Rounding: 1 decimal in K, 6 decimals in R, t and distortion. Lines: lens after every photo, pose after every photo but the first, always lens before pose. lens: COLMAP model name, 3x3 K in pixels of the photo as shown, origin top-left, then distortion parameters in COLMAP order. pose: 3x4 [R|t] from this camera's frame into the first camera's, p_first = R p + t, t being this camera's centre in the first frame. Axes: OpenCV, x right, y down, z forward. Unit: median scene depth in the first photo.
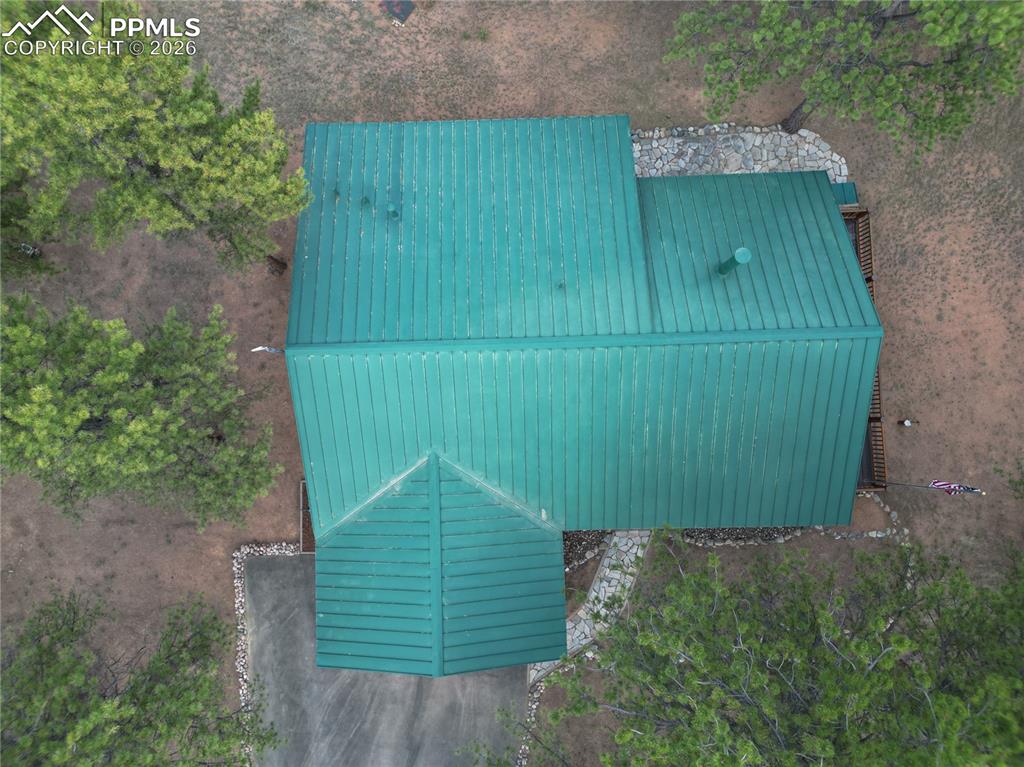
lens RADIAL K [[721.5, 0, 512.0], [0, 721.5, 383.5], [0, 0, 1]] dist [0.073346, -0.086528]
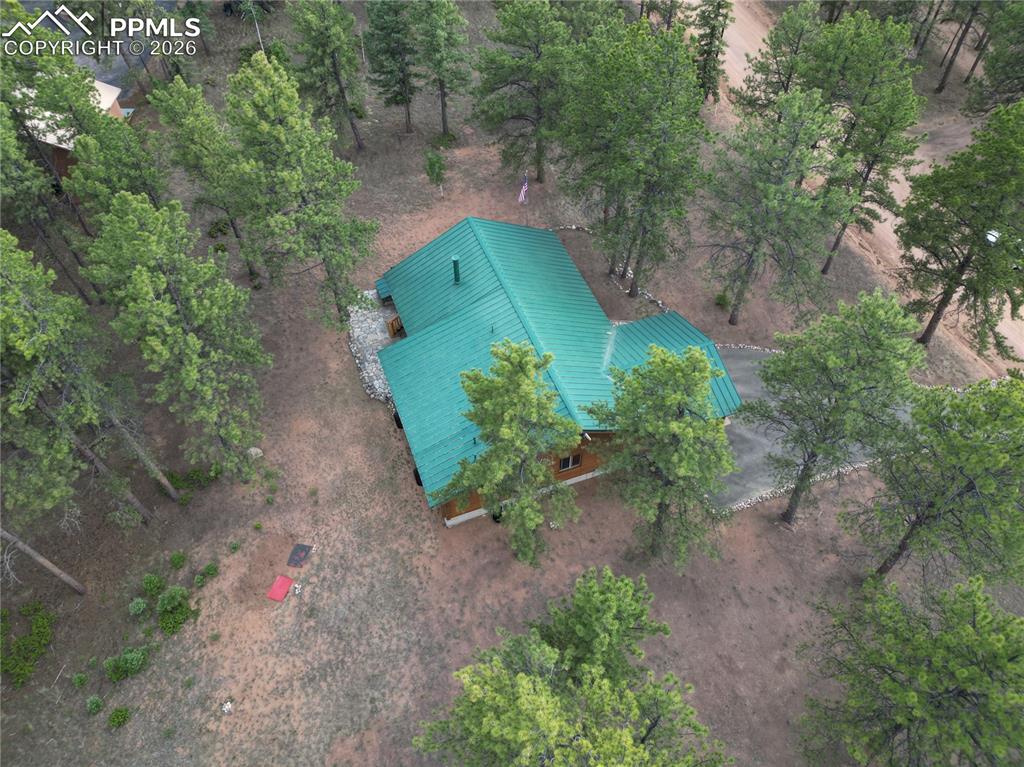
lens RADIAL K [[721.5, 0, 512.0], [0, 721.5, 383.5], [0, 0, 1]] dist [0.073346, -0.086528]
pose [[-0.323200, -0.739642, 0.590315, -0.882327], [0.943449, -0.203194, 0.261948, -0.466818], [-0.073800, 0.641594, 0.763486, -0.240638]]
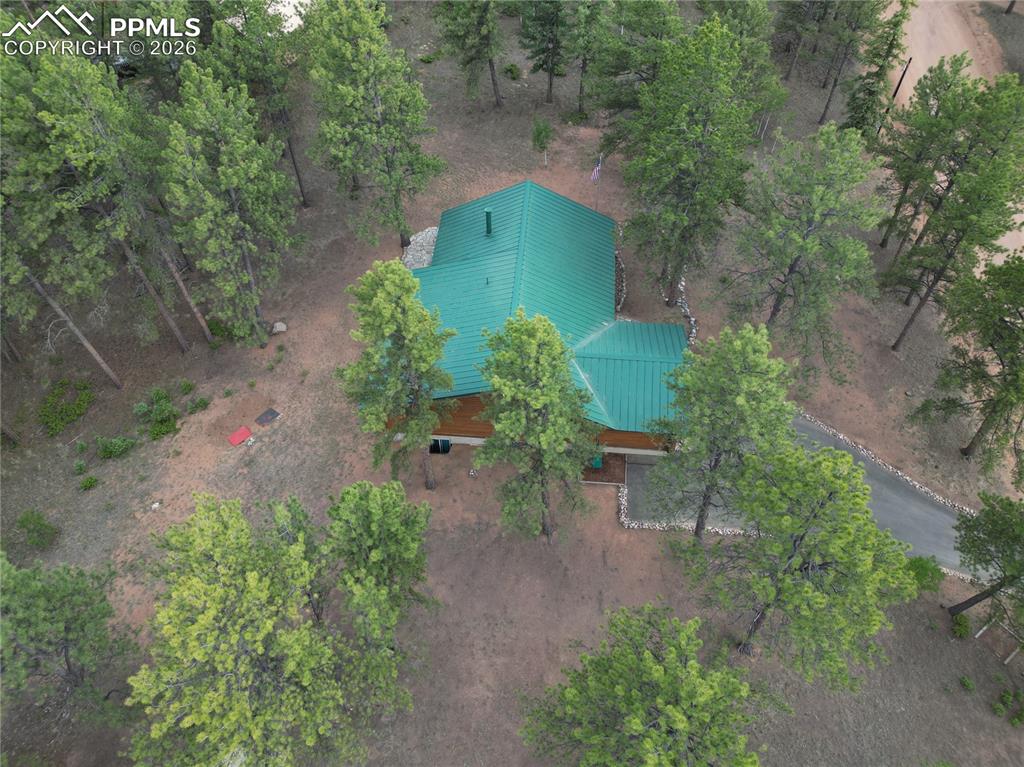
lens RADIAL K [[721.5, 0, 512.0], [0, 721.5, 383.5], [0, 0, 1]] dist [0.073346, -0.086528]
pose [[0.112857, -0.776817, 0.619532, -1.041764], [0.990870, 0.134273, -0.012140, -0.008850], [-0.073756, 0.615245, 0.784878, -0.271516]]
